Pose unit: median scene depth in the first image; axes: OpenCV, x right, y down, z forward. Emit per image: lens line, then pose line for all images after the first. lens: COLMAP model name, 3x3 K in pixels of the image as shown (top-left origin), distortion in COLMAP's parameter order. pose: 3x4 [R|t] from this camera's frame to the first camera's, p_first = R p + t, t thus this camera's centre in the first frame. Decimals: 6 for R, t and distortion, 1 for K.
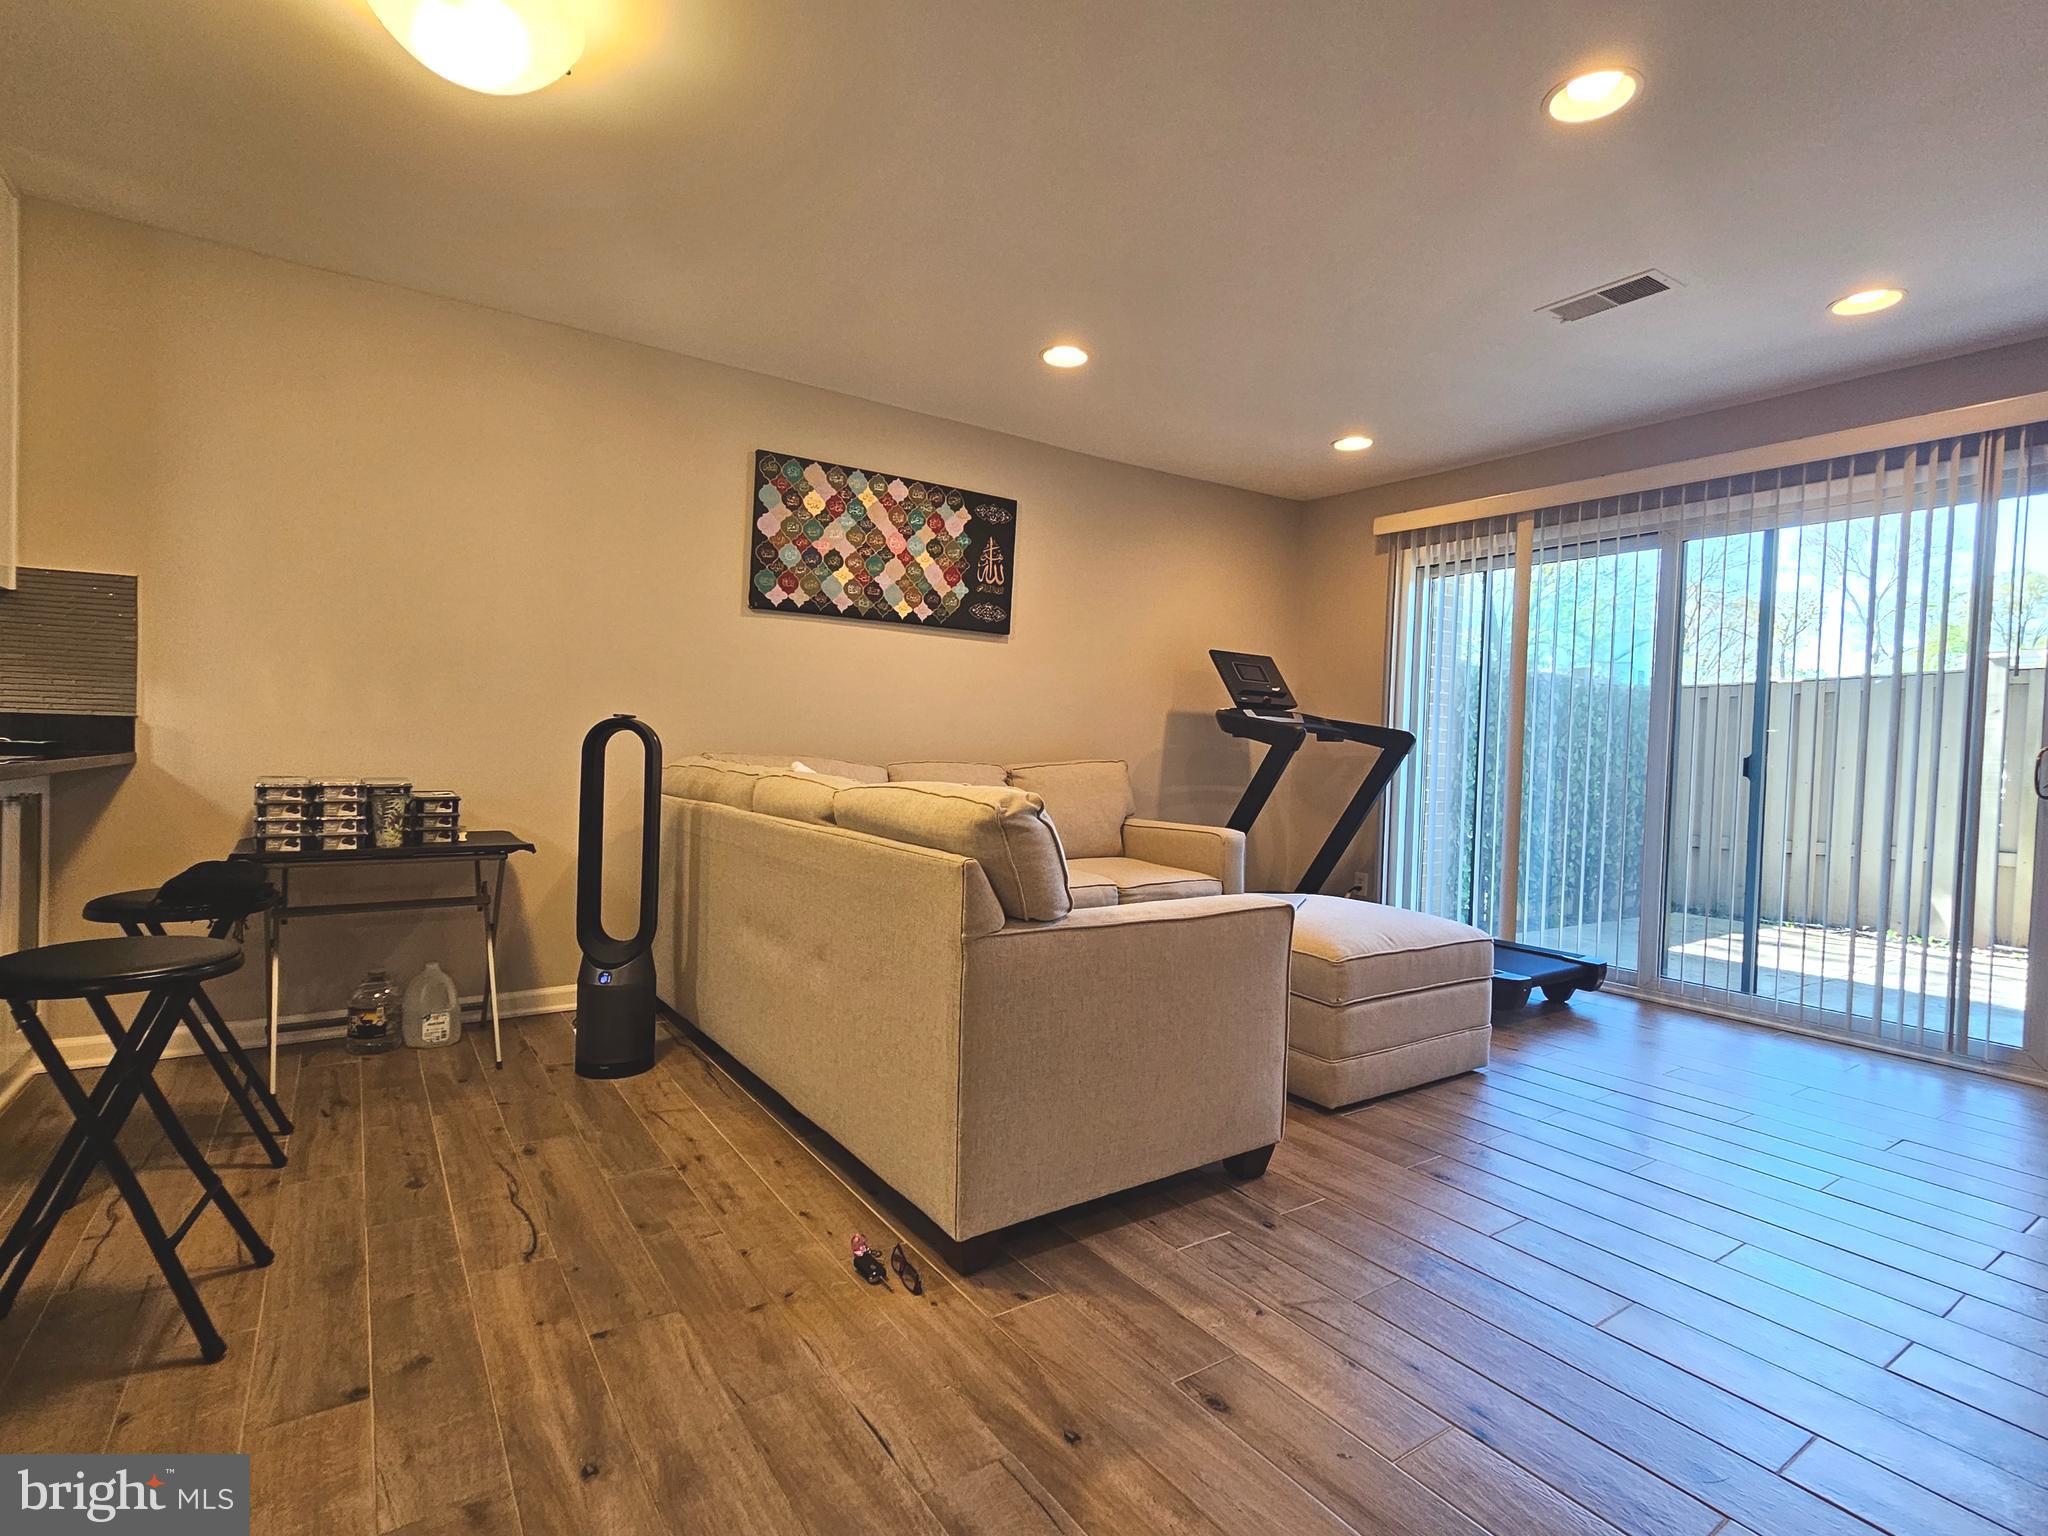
lens RADIAL K [[986.1, 0, 1023.0], [0, 986.1, 771.6], [0, 0, 1]] dist [-0.003395, 0.003756]
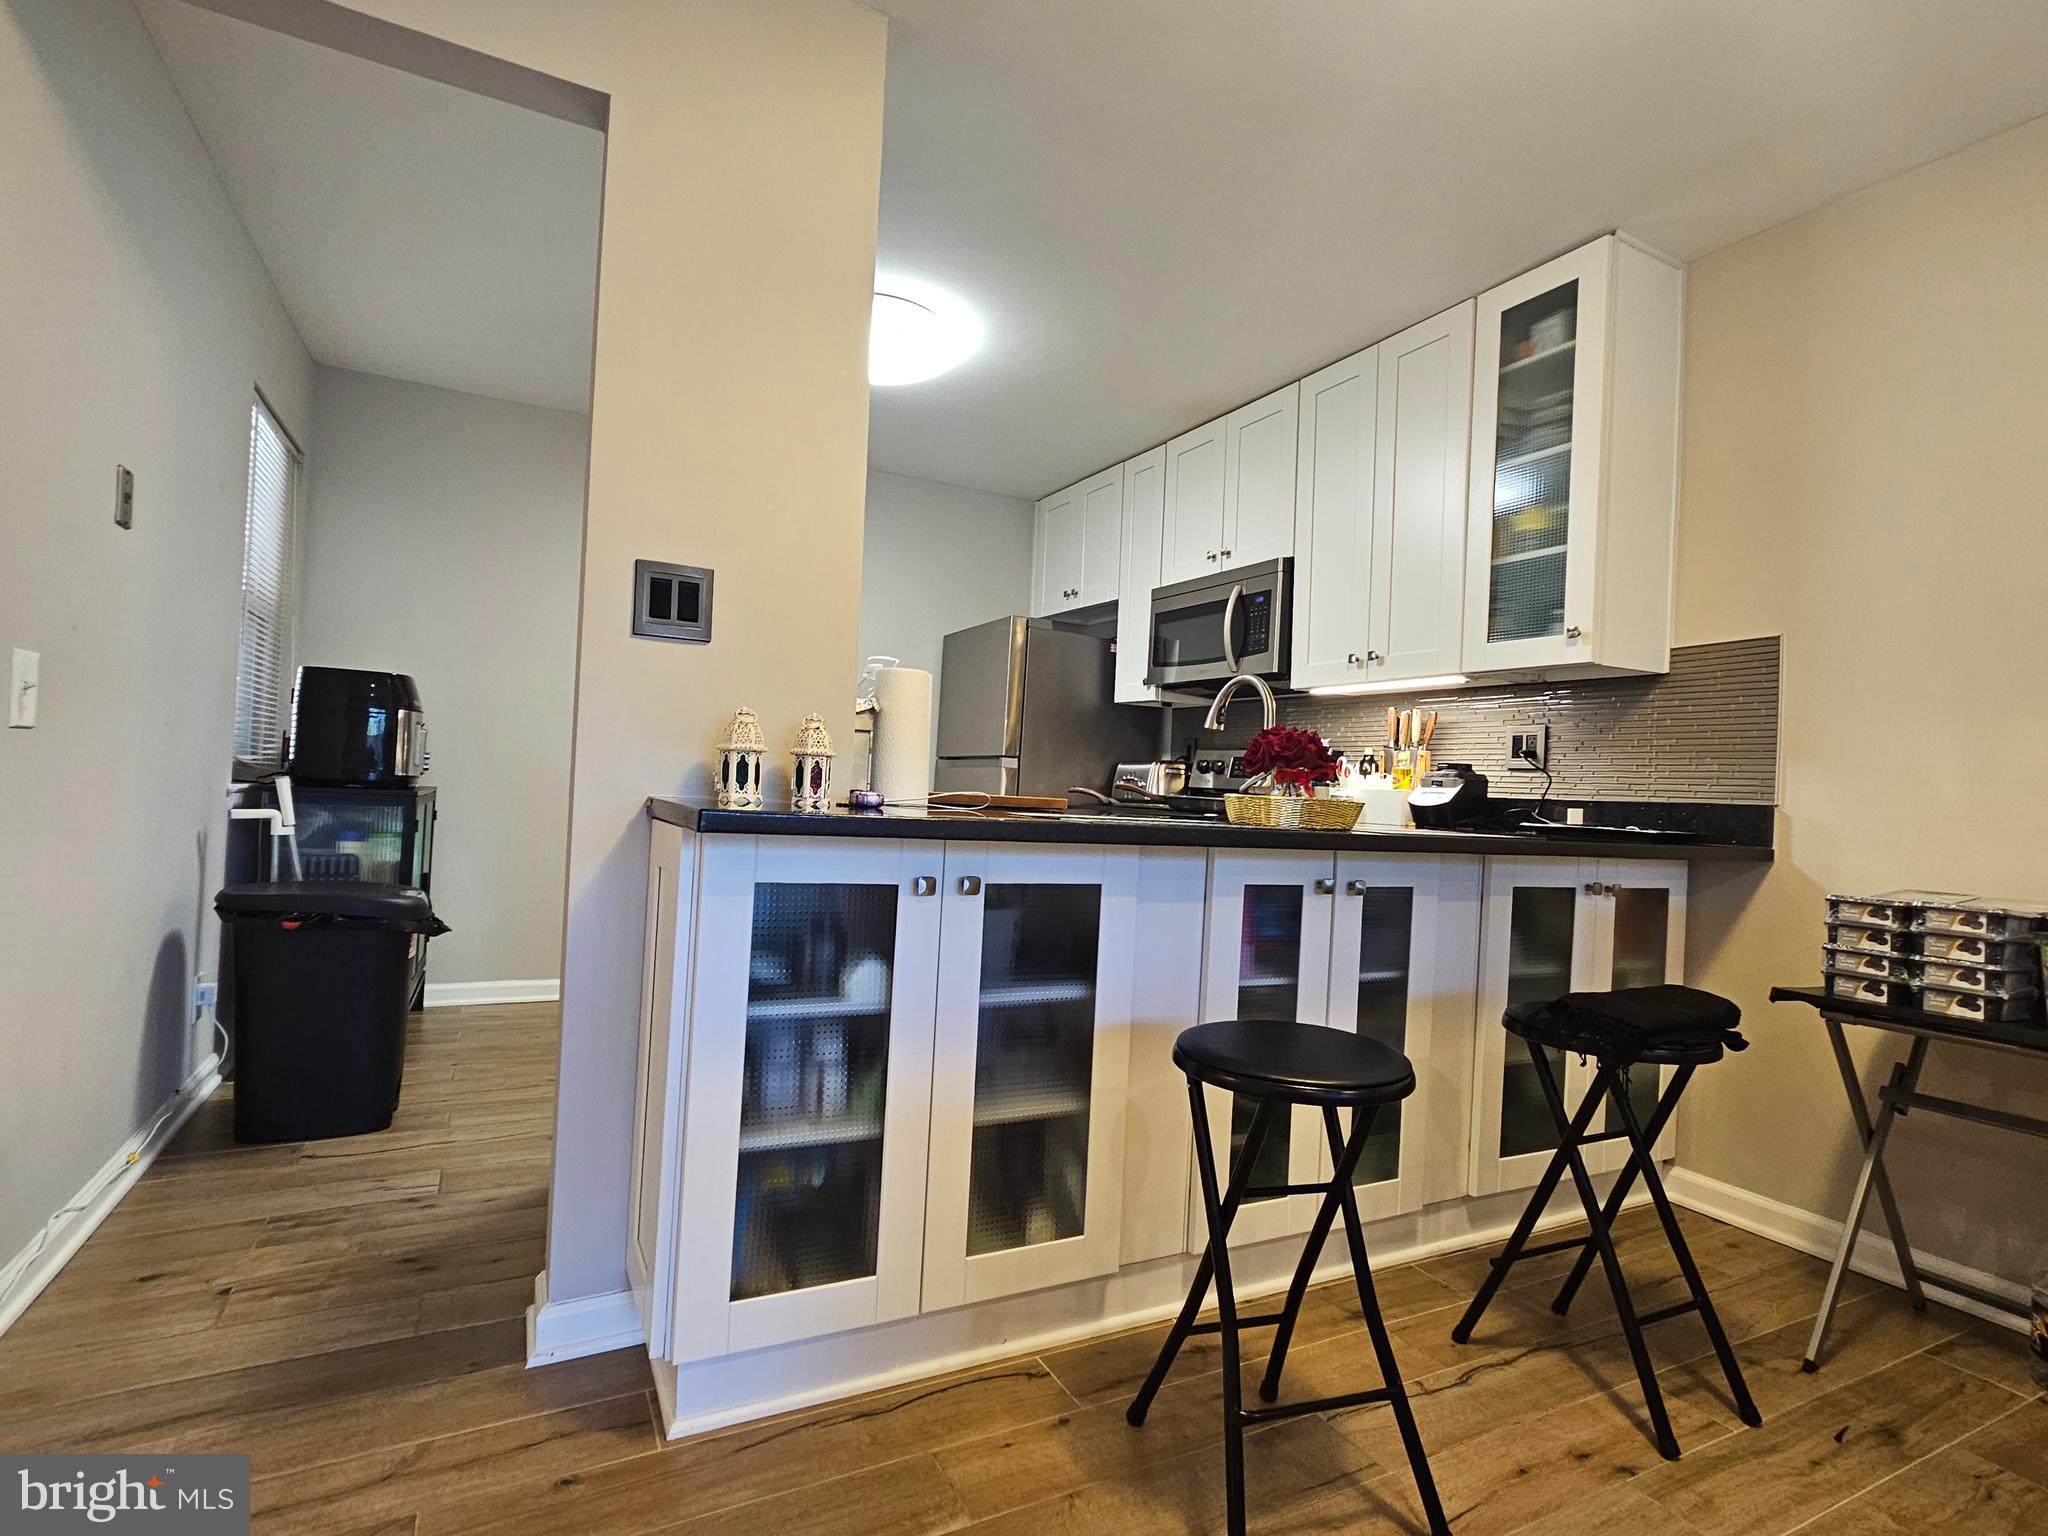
lens RADIAL K [[986.1, 0, 1019.6], [0, 986.1, 775.1], [0, 0, 1]] dist [-0.003395, 0.003756]
pose [[-0.128758, -0.052339, -0.990294, -0.008801], [-0.074656, 0.996284, -0.042949, 0.001188], [0.988862, 0.068401, -0.132187, 0.509714]]
